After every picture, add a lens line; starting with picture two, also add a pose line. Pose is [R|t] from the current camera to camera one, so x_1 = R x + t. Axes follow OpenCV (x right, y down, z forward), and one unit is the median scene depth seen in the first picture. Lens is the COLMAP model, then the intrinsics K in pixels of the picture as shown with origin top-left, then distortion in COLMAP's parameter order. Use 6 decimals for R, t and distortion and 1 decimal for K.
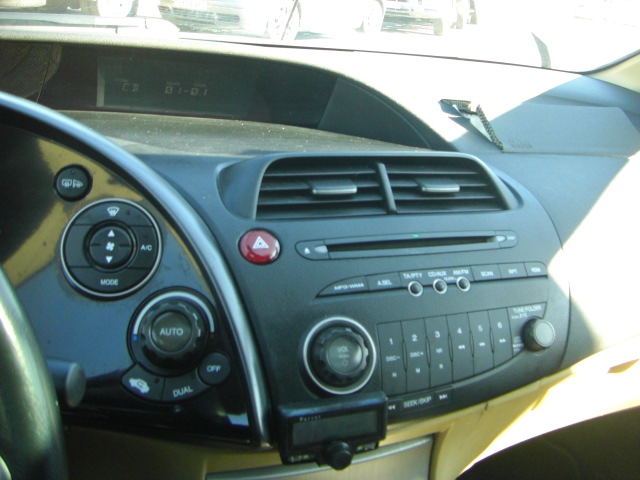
lens RADIAL K [[719.3, 0, 334.5], [0, 719.3, 214.0], [0, 0, 1]] dist [-0.139640, 0.000000]
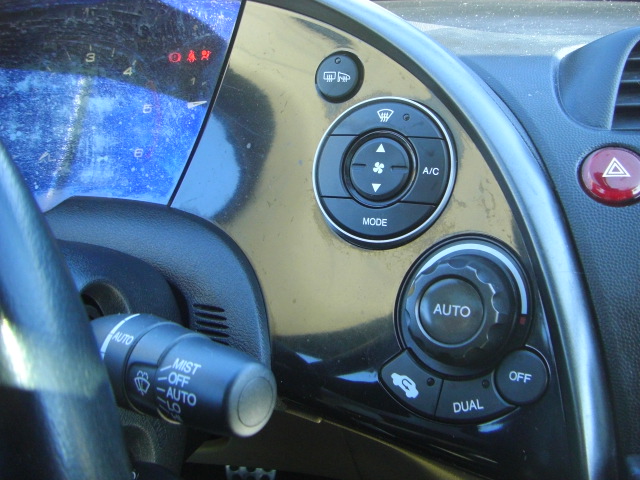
lens RADIAL K [[719.3, 0, 344.8], [0, 719.3, 202.7], [0, 0, 1]] dist [-0.139640, 0.000000]
pose [[0.872754, 0.046375, -0.485953, -0.015730], [-0.005482, 0.996346, 0.085237, 0.020839], [0.488130, -0.071727, 0.869818, 0.392954]]
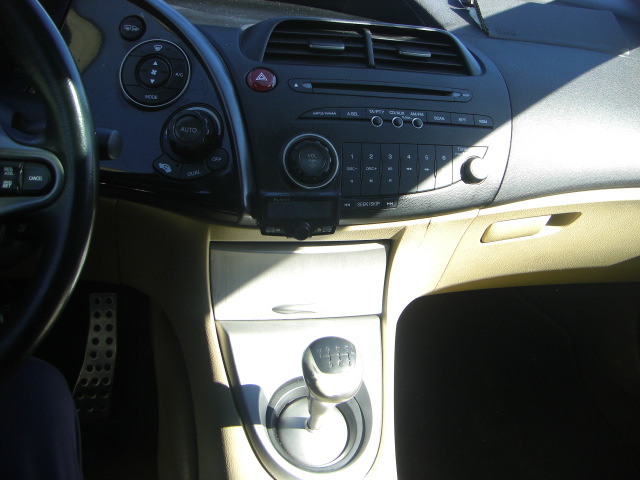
lens RADIAL K [[719.3, 0, 332.6], [0, 719.3, 194.1], [0, 0, 1]] dist [-0.139640, 0.000000]
pose [[0.988817, 0.079403, -0.126235, 0.224006], [-0.069272, 0.994163, 0.082715, 0.142777], [0.132065, -0.073045, 0.988546, -0.347851]]
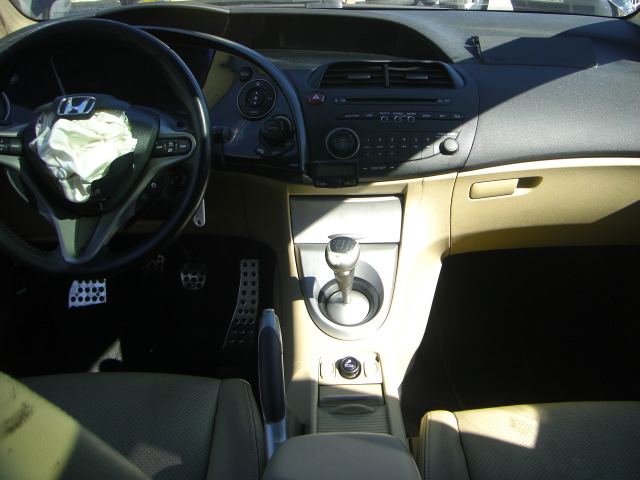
lens RADIAL K [[719.3, 0, 321.1], [0, 719.3, 208.8], [0, 0, 1]] dist [-0.139640, 0.000000]
pose [[0.915386, 0.046218, -0.399915, 0.877945], [-0.028874, 0.998367, 0.049290, 0.293680], [0.401540, -0.033572, 0.915226, -1.157715]]
